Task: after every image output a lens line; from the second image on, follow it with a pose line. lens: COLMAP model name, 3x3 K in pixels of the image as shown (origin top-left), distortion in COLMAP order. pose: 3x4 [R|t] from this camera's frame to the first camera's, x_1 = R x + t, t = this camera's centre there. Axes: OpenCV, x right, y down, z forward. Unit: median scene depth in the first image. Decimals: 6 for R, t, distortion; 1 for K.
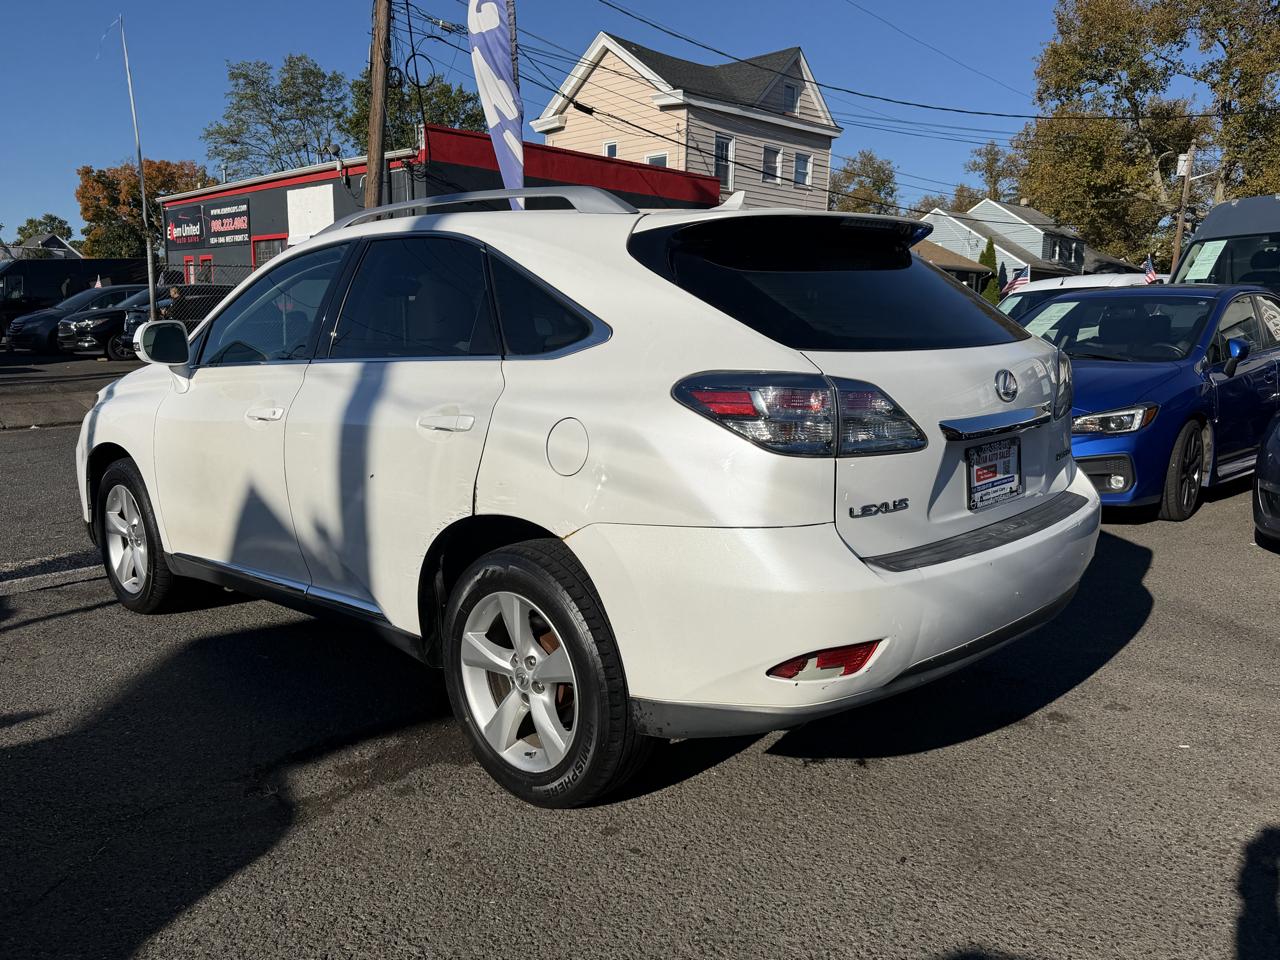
lens RADIAL K [[1036.6, 0, 636.3], [0, 1036.6, 481.5], [0, 0, 1]] dist [0.032261, -0.033958]
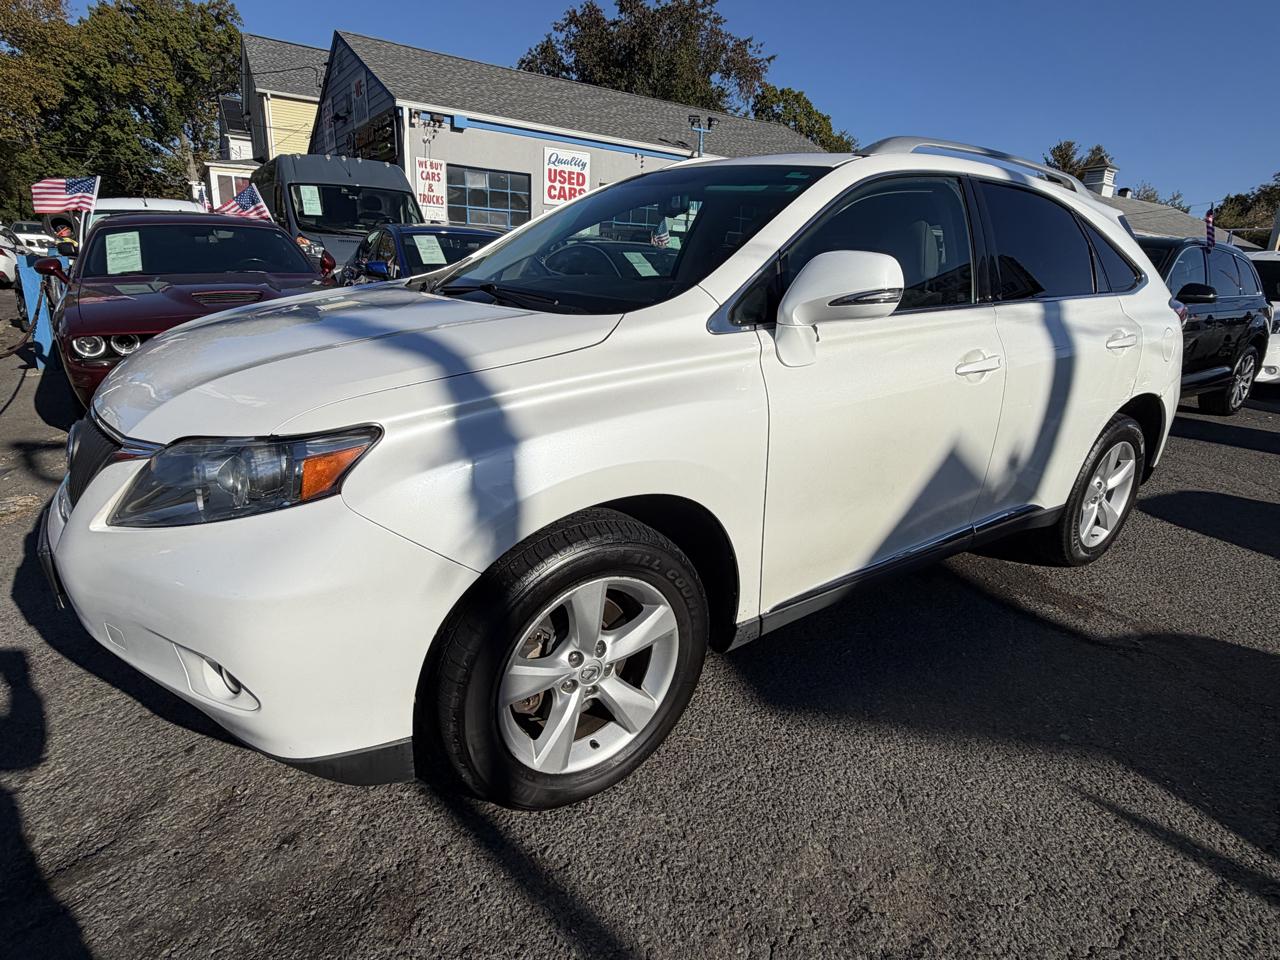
lens RADIAL K [[717.5, 0, 641.0], [0, 717.5, 479.1], [0, 0, 1]] dist [-0.000877, 0.003122]
pose [[0.162452, -0.275982, 0.947335, -0.126829], [0.110335, 0.959148, 0.260503, -0.020386], [-0.980528, 0.062205, 0.186266, 0.145662]]
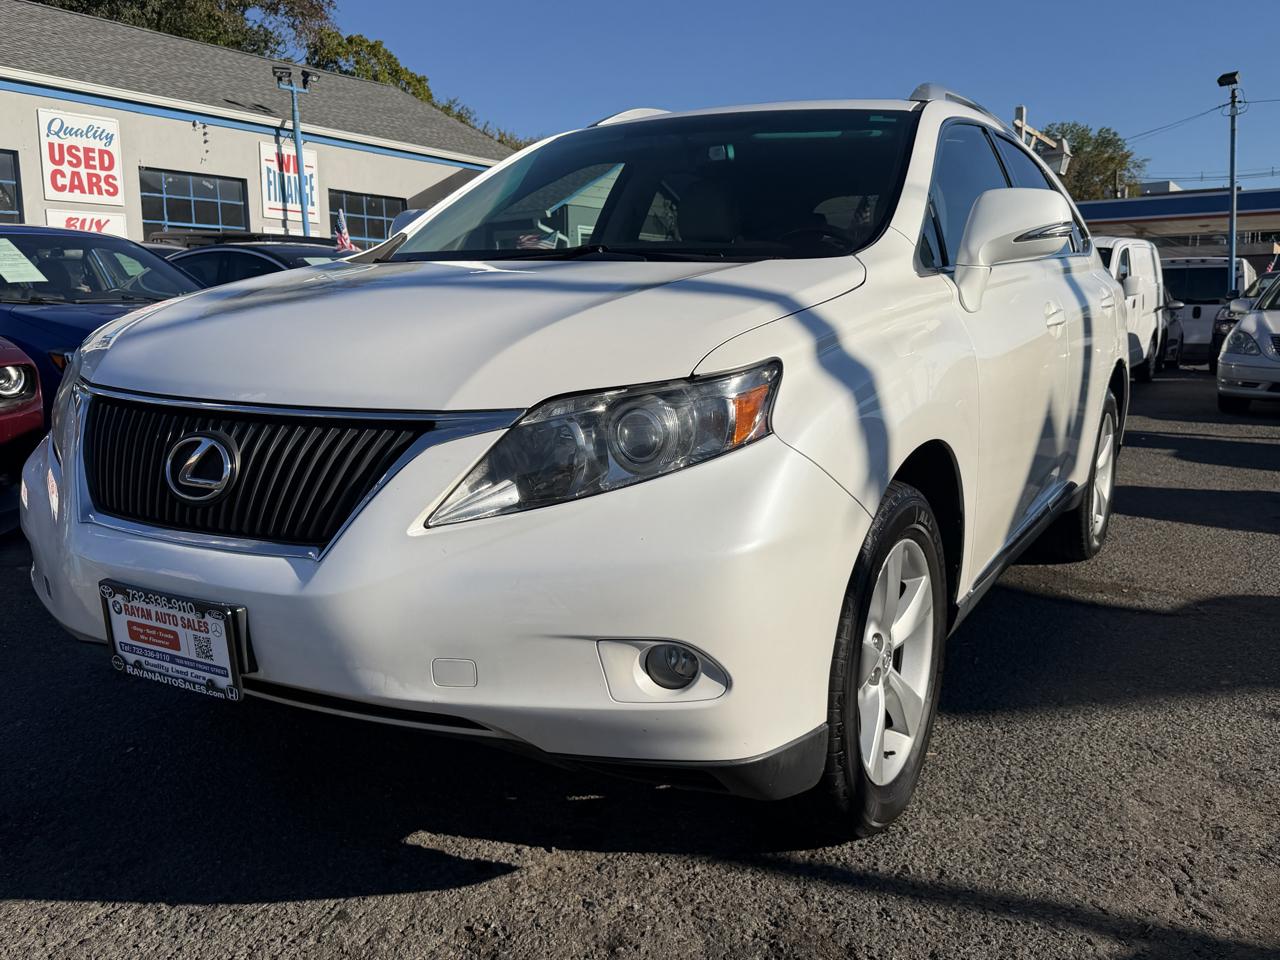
lens RADIAL K [[1134.1, 0, 648.7], [0, 1134.1, 484.4], [0, 0, 1]] dist [0.060489, -0.090509]
pose [[-0.262452, -0.148457, 0.953456, -0.146053], [0.155981, 0.968572, 0.193747, -0.020446], [-0.952255, 0.199570, -0.231048, 0.192688]]
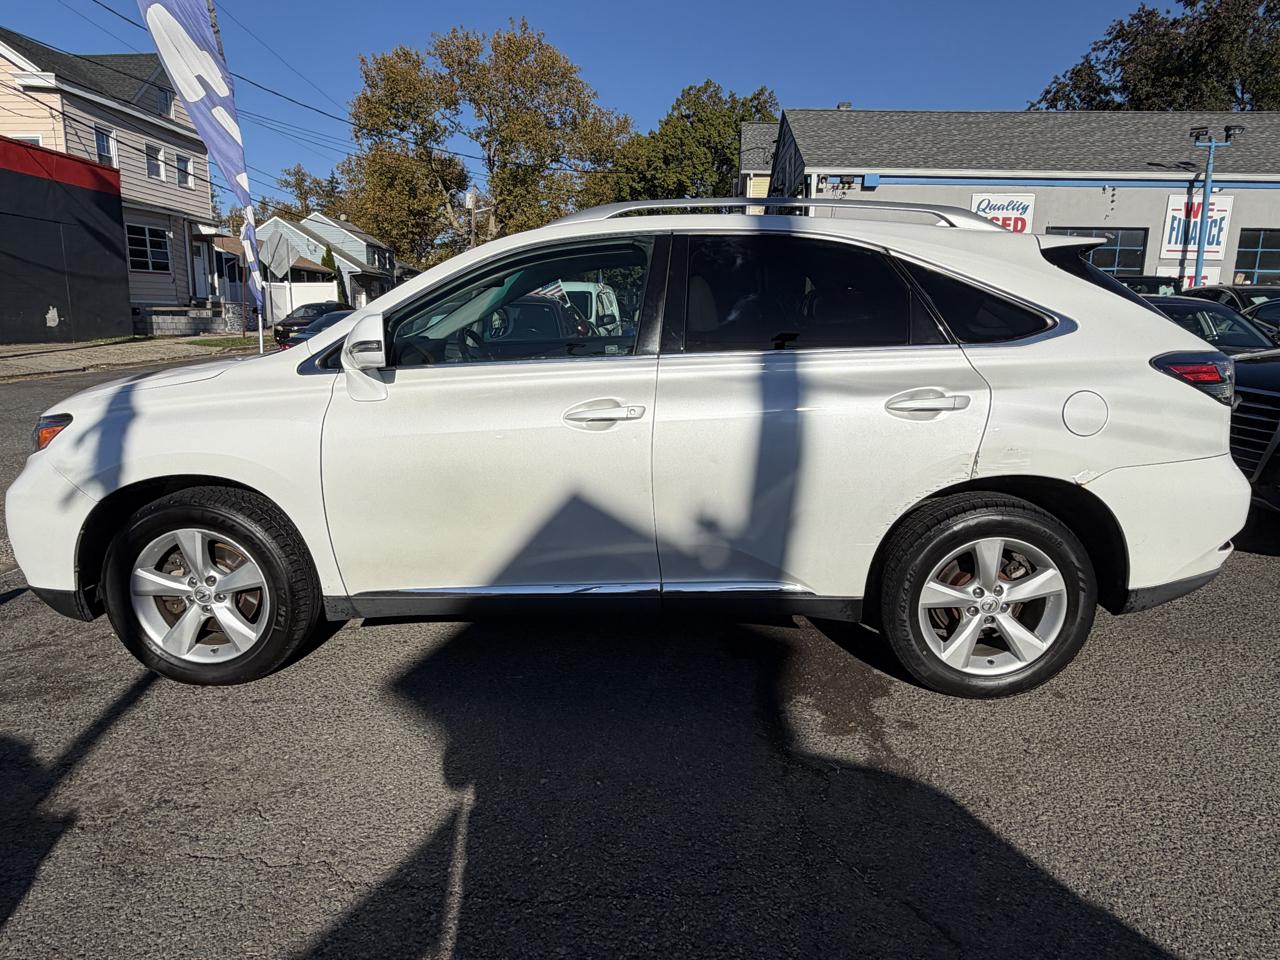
lens RADIAL K [[816.6, 0, 638.8], [0, 816.6, 485.7], [0, 0, 1]] dist [-0.012831, 0.008642]
pose [[0.733740, -0.133526, 0.666181, -0.102454], [0.096030, 0.991037, 0.092869, -0.008088], [-0.672610, -0.004168, 0.739986, 0.053805]]
